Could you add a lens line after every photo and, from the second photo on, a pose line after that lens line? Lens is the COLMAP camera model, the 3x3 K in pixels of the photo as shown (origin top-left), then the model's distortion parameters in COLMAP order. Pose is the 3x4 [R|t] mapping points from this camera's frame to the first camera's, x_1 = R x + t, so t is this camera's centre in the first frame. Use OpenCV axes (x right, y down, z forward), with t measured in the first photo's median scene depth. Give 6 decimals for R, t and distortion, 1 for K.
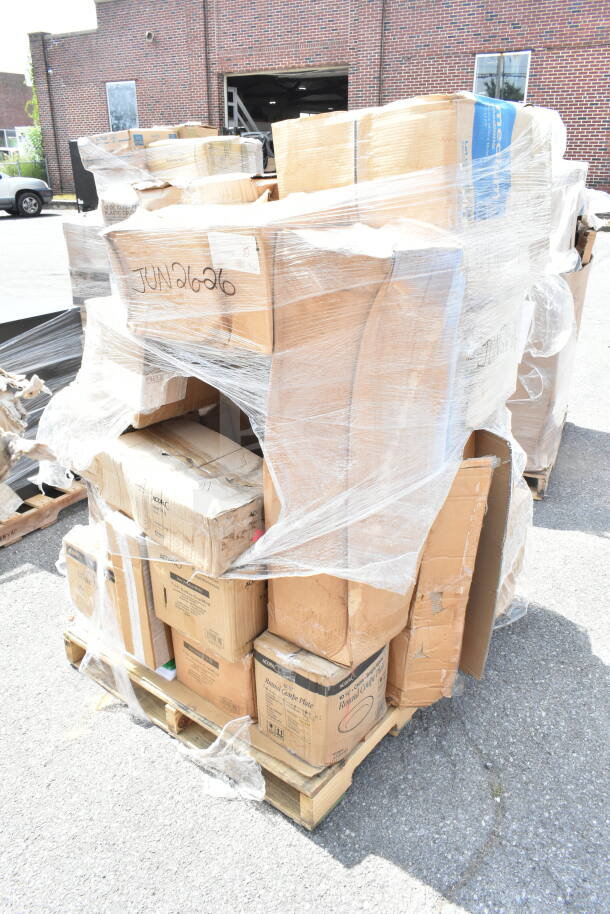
lens RADIAL K [[702.1, 0, 303.9], [0, 702.1, 457.8], [0, 0, 1]] dist [-0.016407, 0.001725]
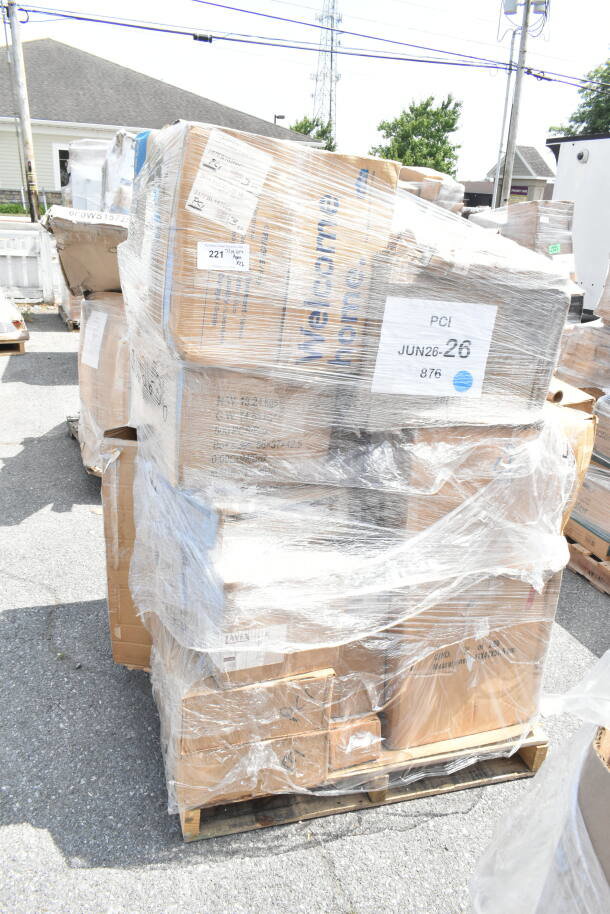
lens RADIAL K [[702.1, 0, 297.3], [0, 702.1, 454.9], [0, 0, 1]] dist [-0.016407, 0.001725]
pose [[-0.585968, 0.254843, -0.769218, 0.732824], [-0.365384, 0.764190, 0.531515, -0.526045], [0.723282, 0.592511, -0.354675, 1.229197]]
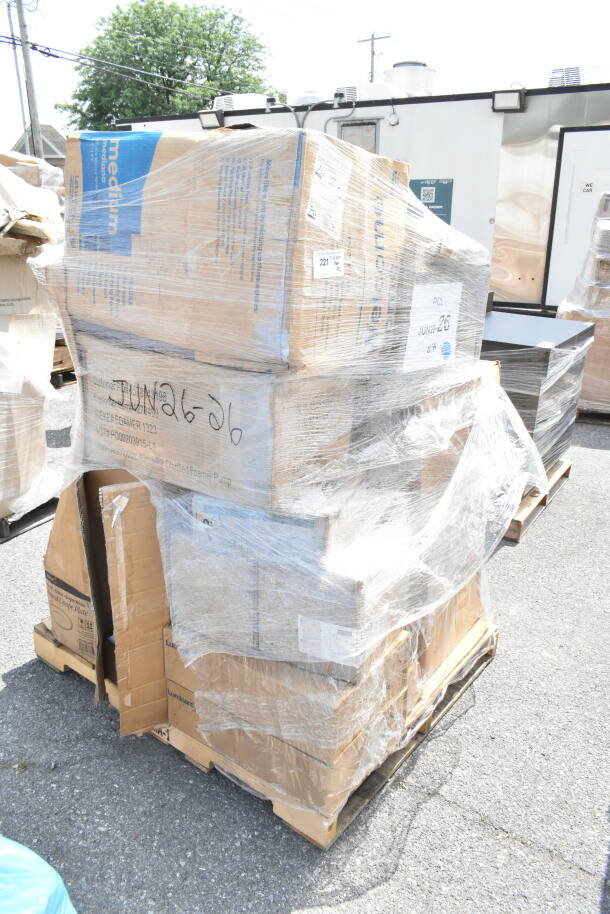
lens RADIAL K [[702.1, 0, 297.2], [0, 702.1, 457.2], [0, 0, 1]] dist [-0.016407, 0.001725]
pose [[0.007124, 0.357385, -0.933930, 0.880901], [-0.407526, 0.853914, 0.323657, -0.357366], [0.913166, 0.378295, 0.151727, 0.822128]]
